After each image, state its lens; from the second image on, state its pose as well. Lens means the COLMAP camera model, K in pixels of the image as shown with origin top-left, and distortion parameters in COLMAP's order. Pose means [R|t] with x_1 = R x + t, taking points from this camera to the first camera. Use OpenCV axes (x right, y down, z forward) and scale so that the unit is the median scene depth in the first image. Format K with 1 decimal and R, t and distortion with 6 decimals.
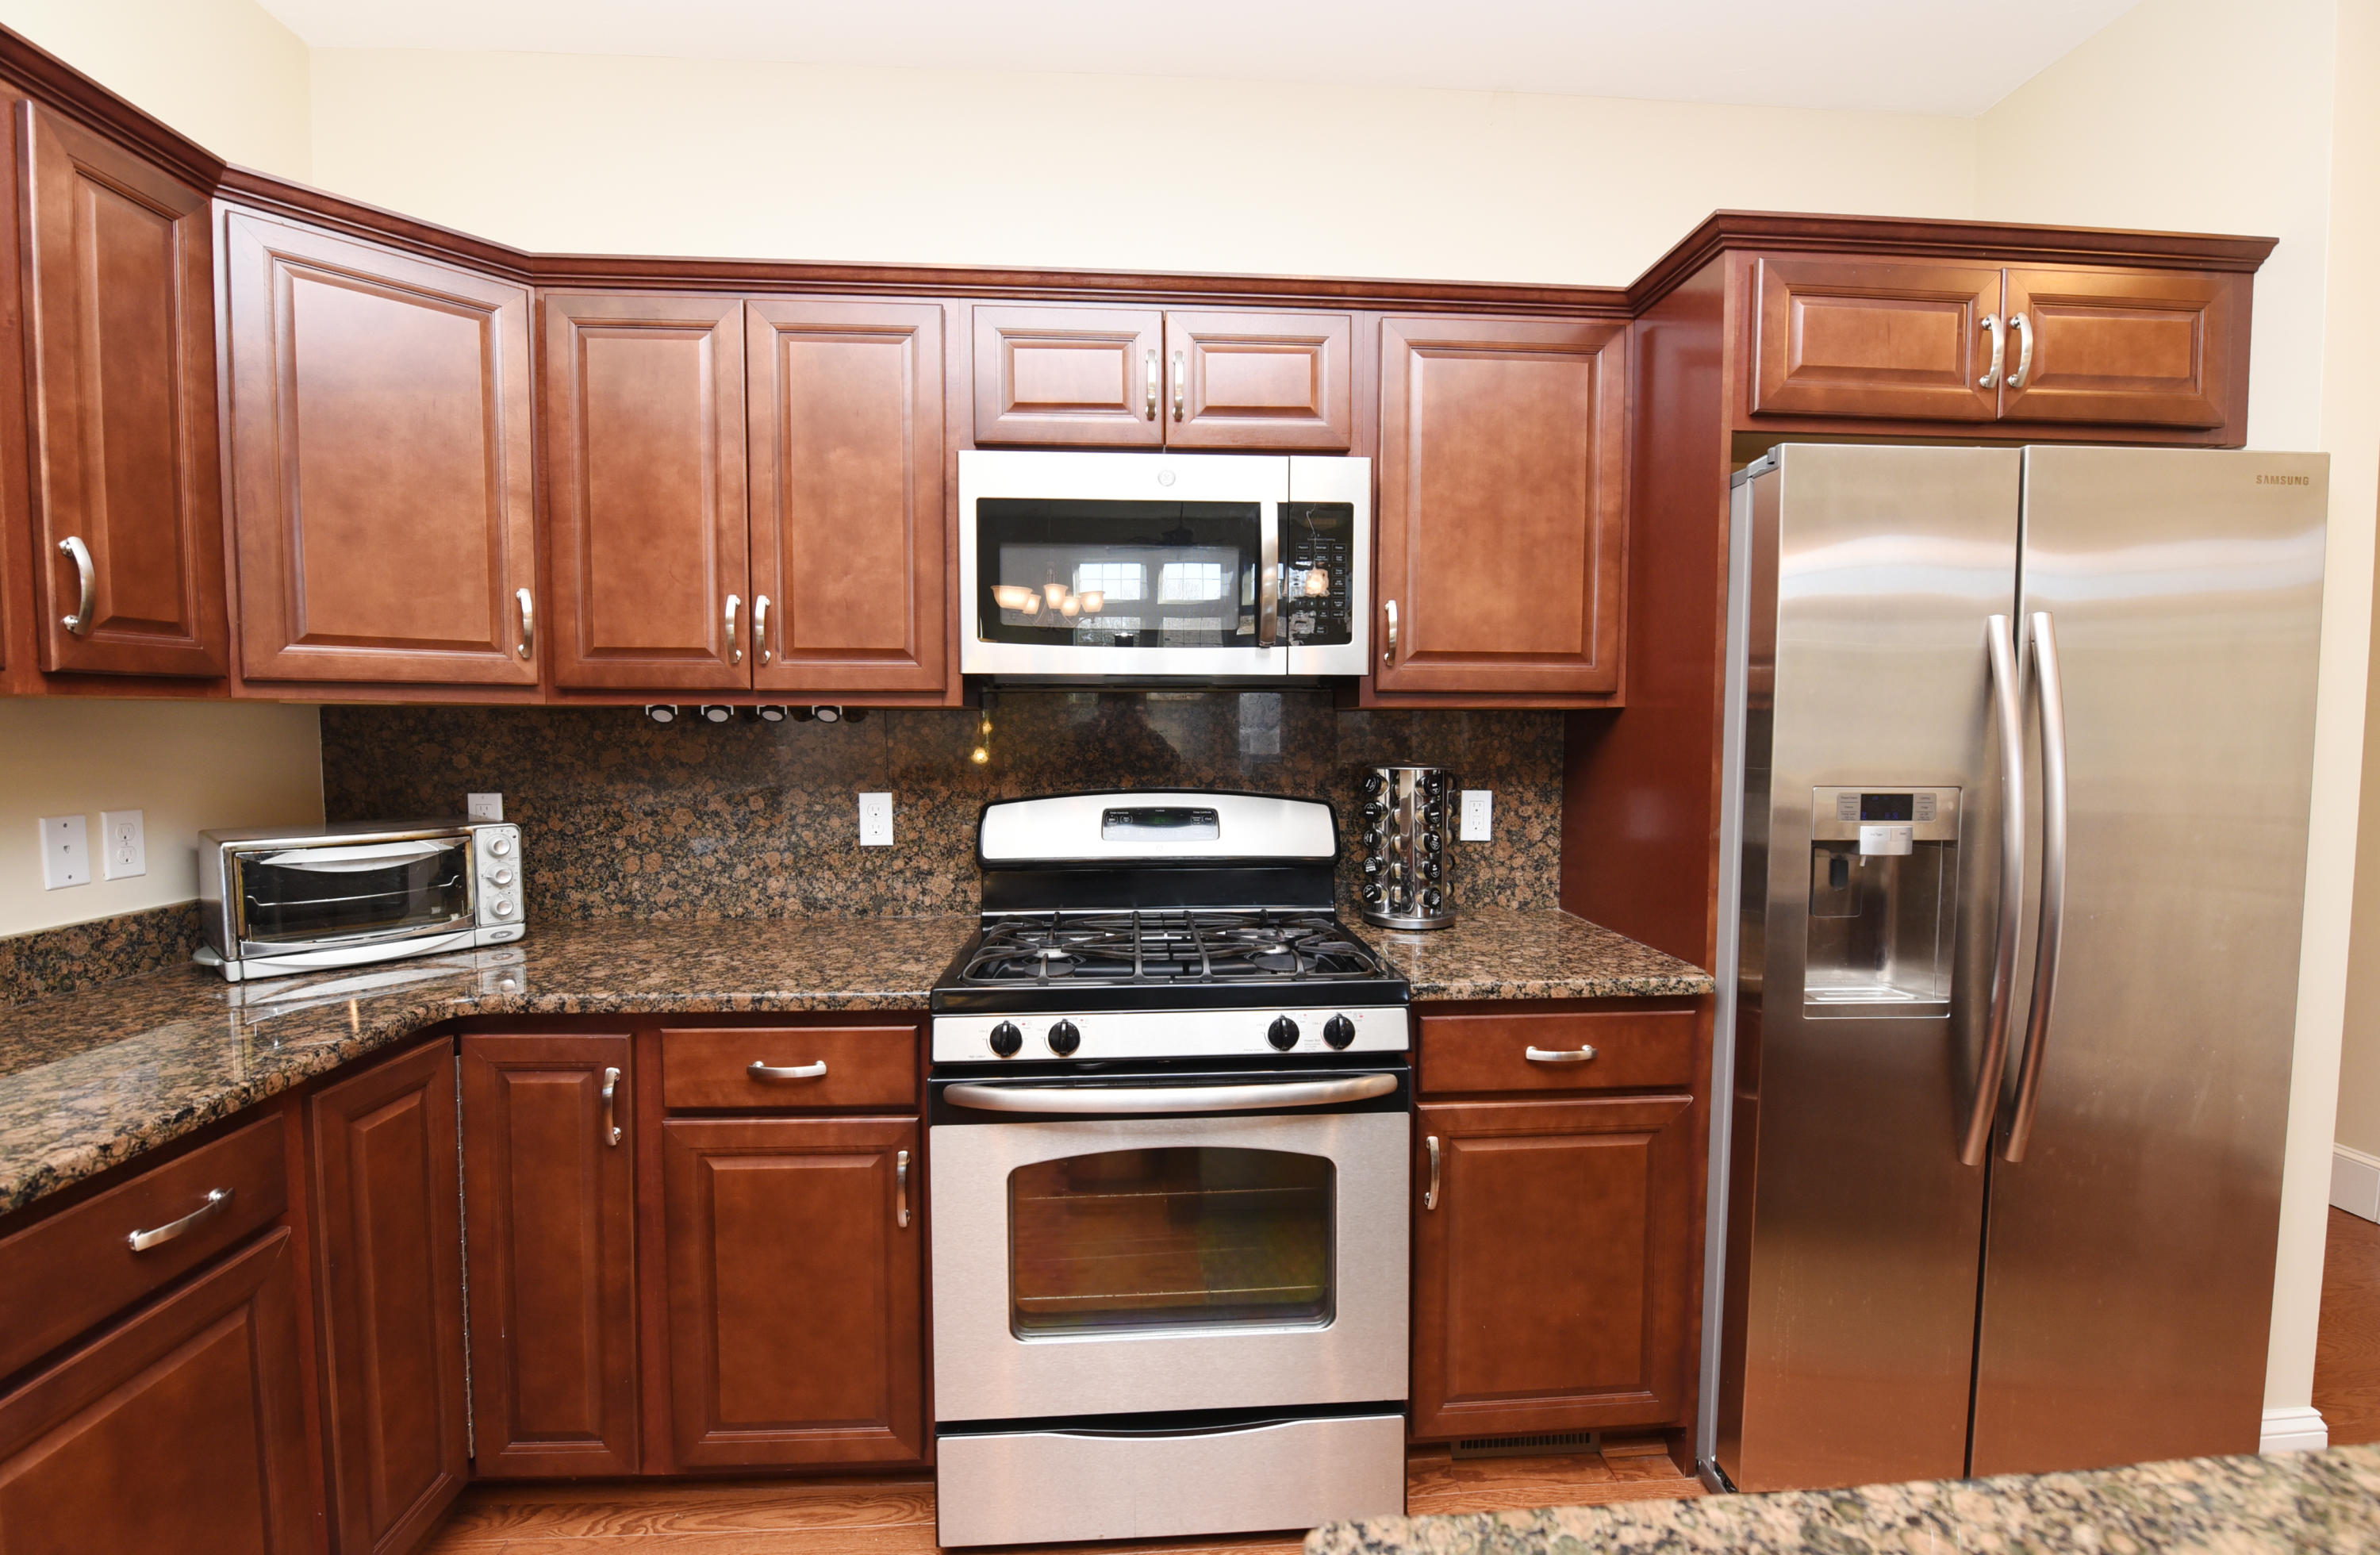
lens RADIAL K [[1012.5, 0, 1195.2], [0, 1012.5, 781.6], [0, 0, 1]] dist [-0.016318, -0.001235]
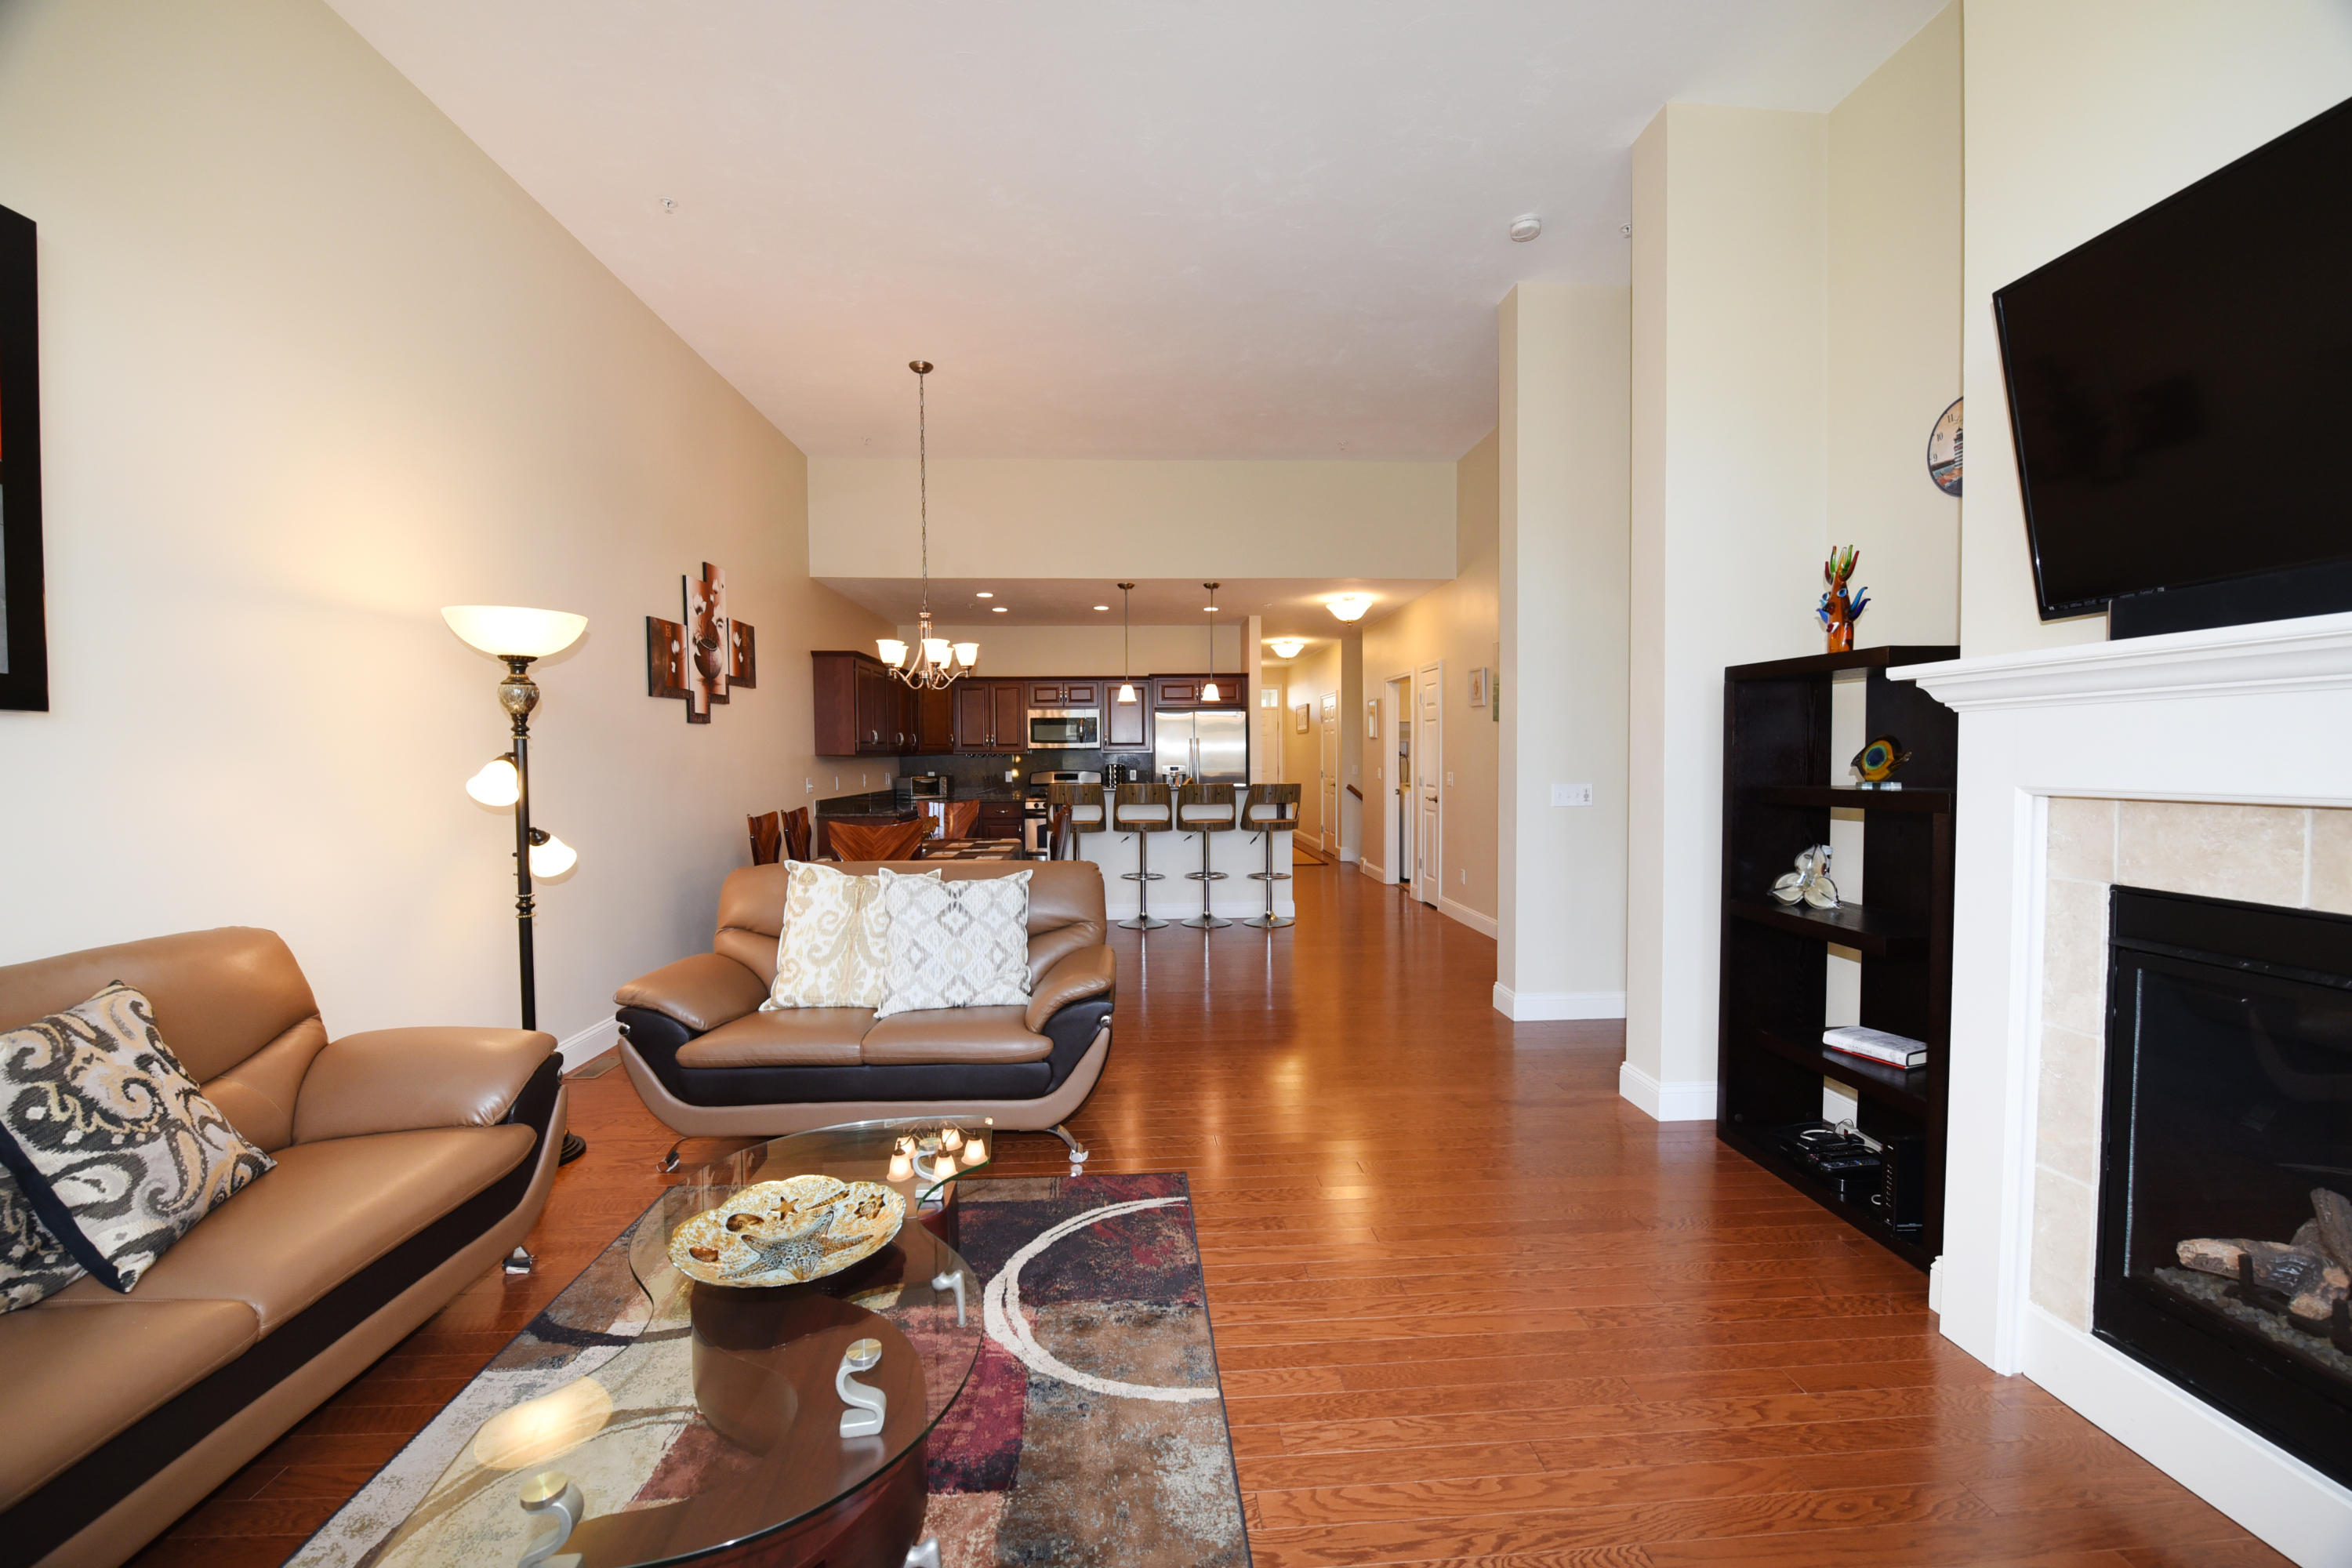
lens RADIAL K [[945.0, 0, 1166.6], [0, 945.0, 799.7], [0, 0, 1]] dist [-0.016189, -0.002144]
pose [[0.999602, -0.008592, -0.026871, 0.672746], [0.008288, 0.999901, -0.011398, 0.244278], [0.026967, 0.011171, 0.999574, -4.191439]]
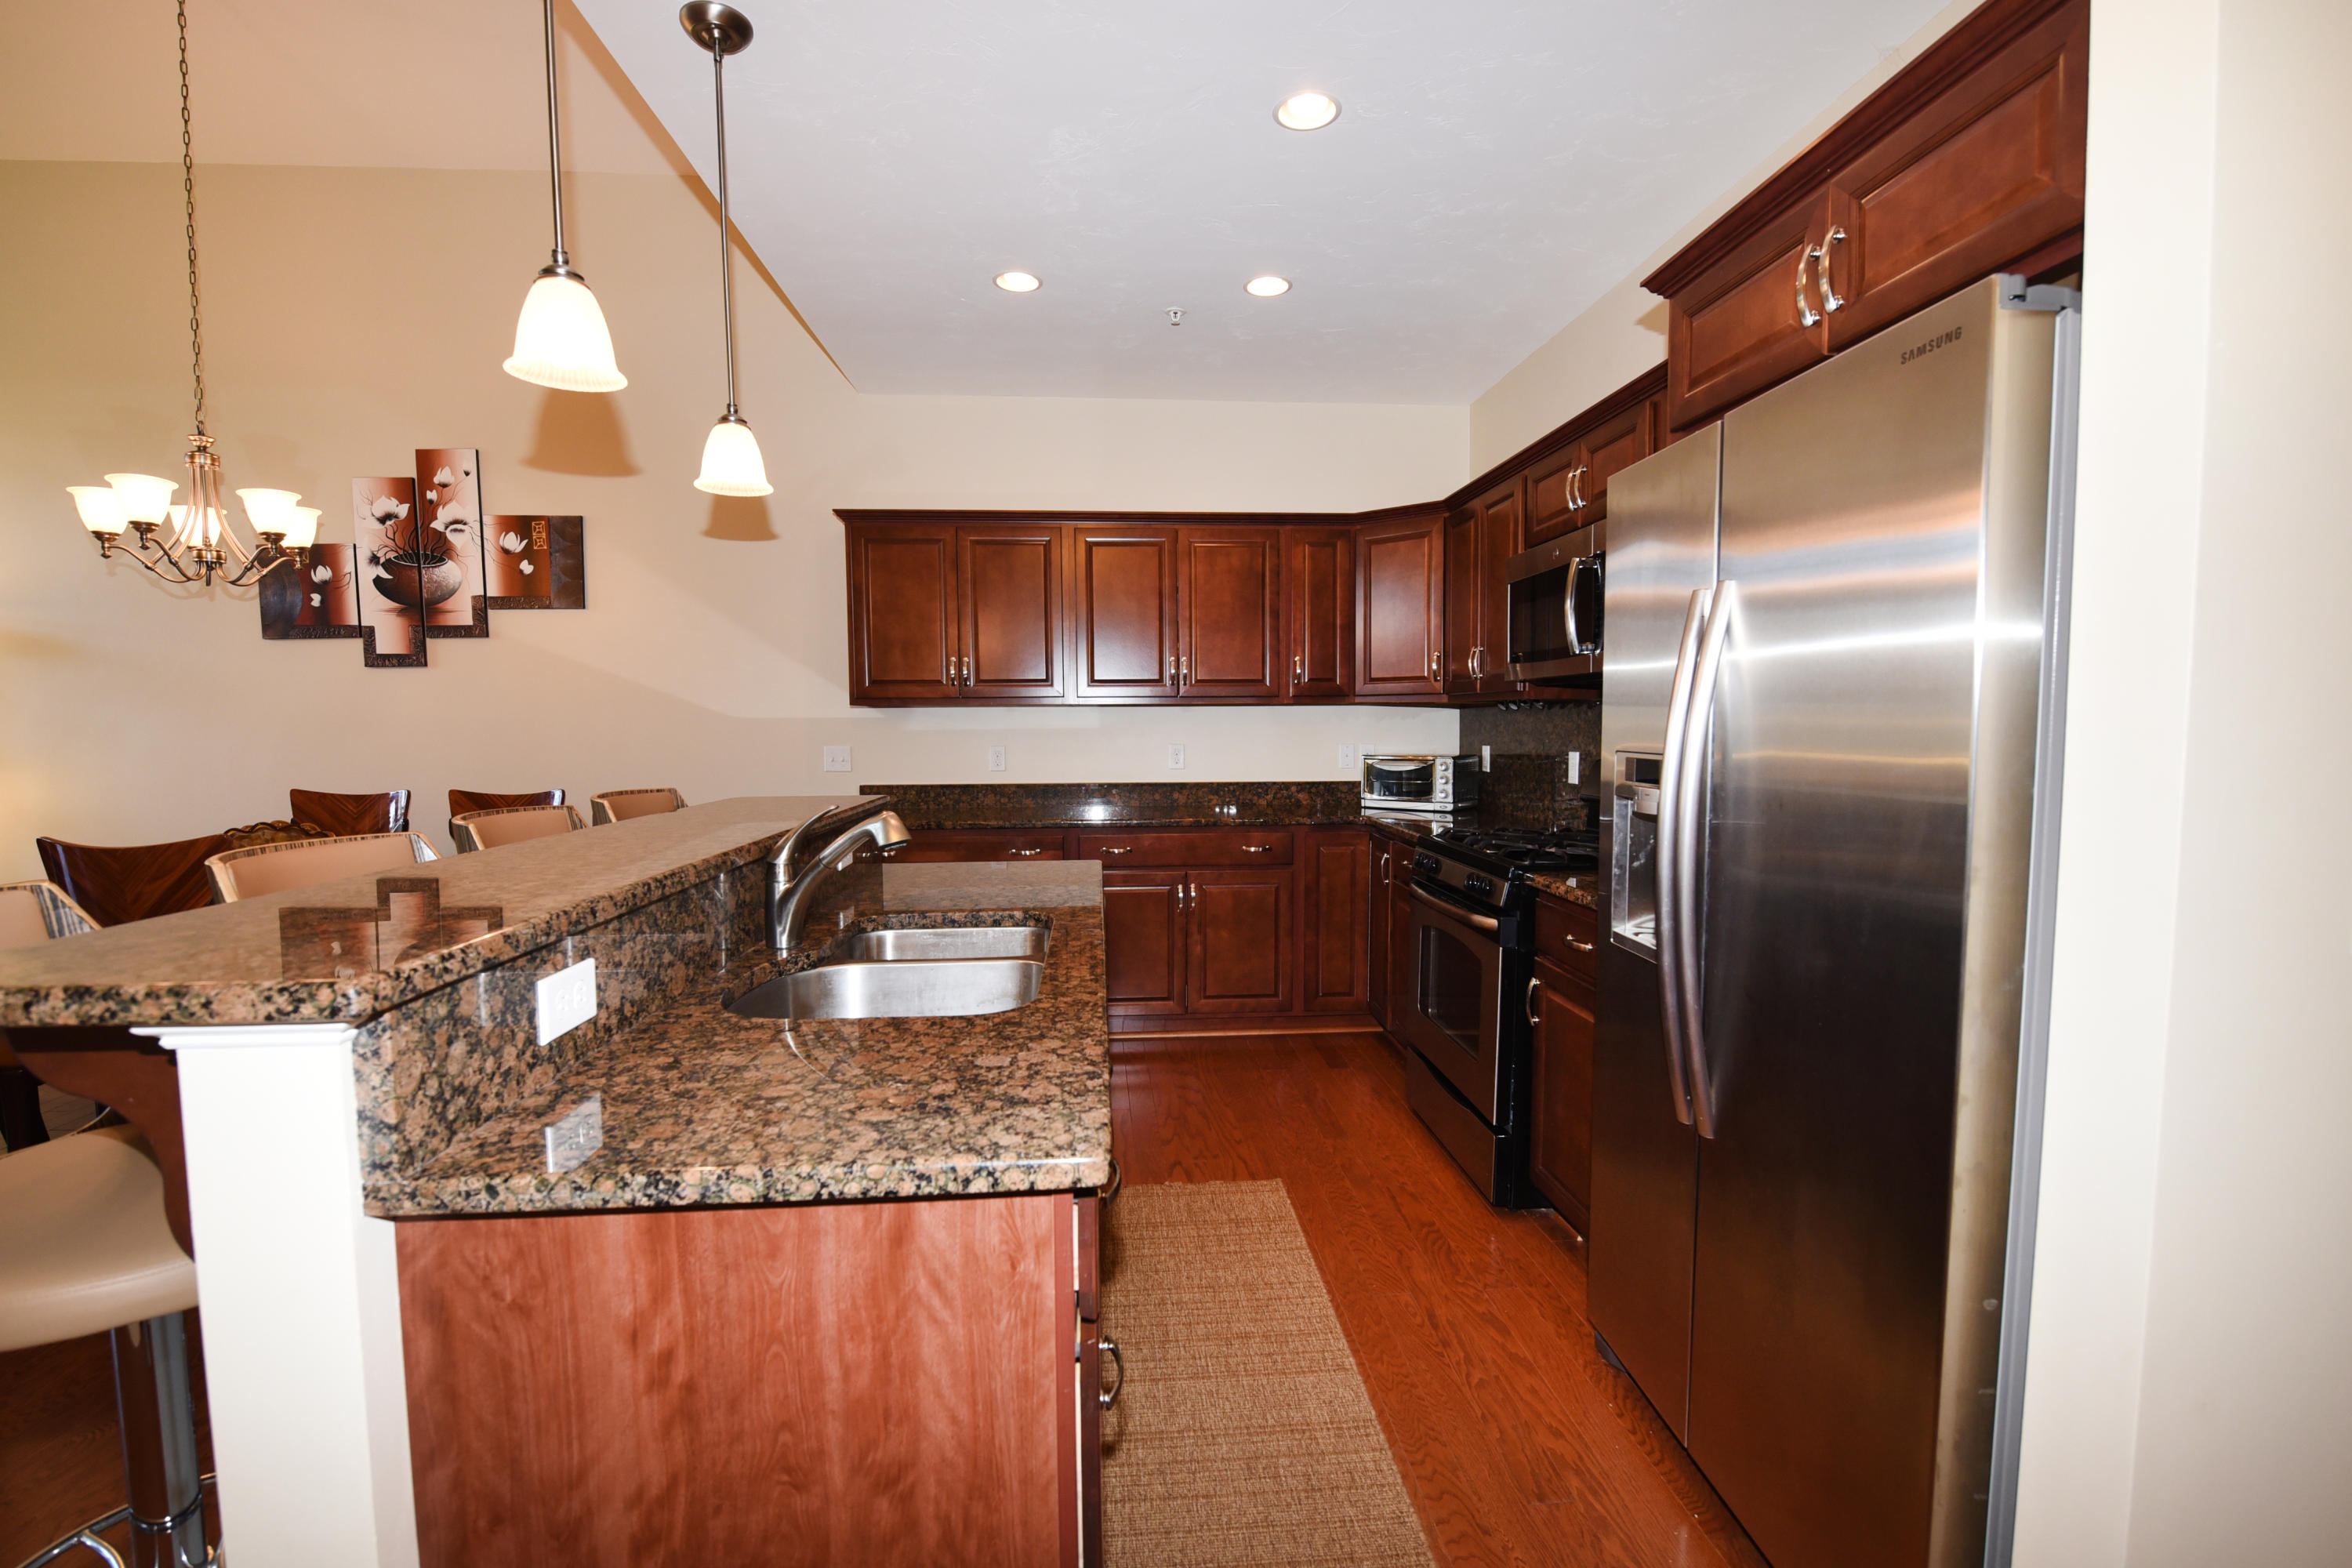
lens RADIAL K [[1025.5, 0, 1181.0], [0, 1025.5, 785.7], [0, 0, 1]] dist [-0.011019, -0.000615]
pose [[0.011666, 0.061159, -0.998060, 1.579855], [-0.055601, 0.996623, 0.060421, 0.000419], [0.998385, 0.054789, 0.015027, 0.393403]]
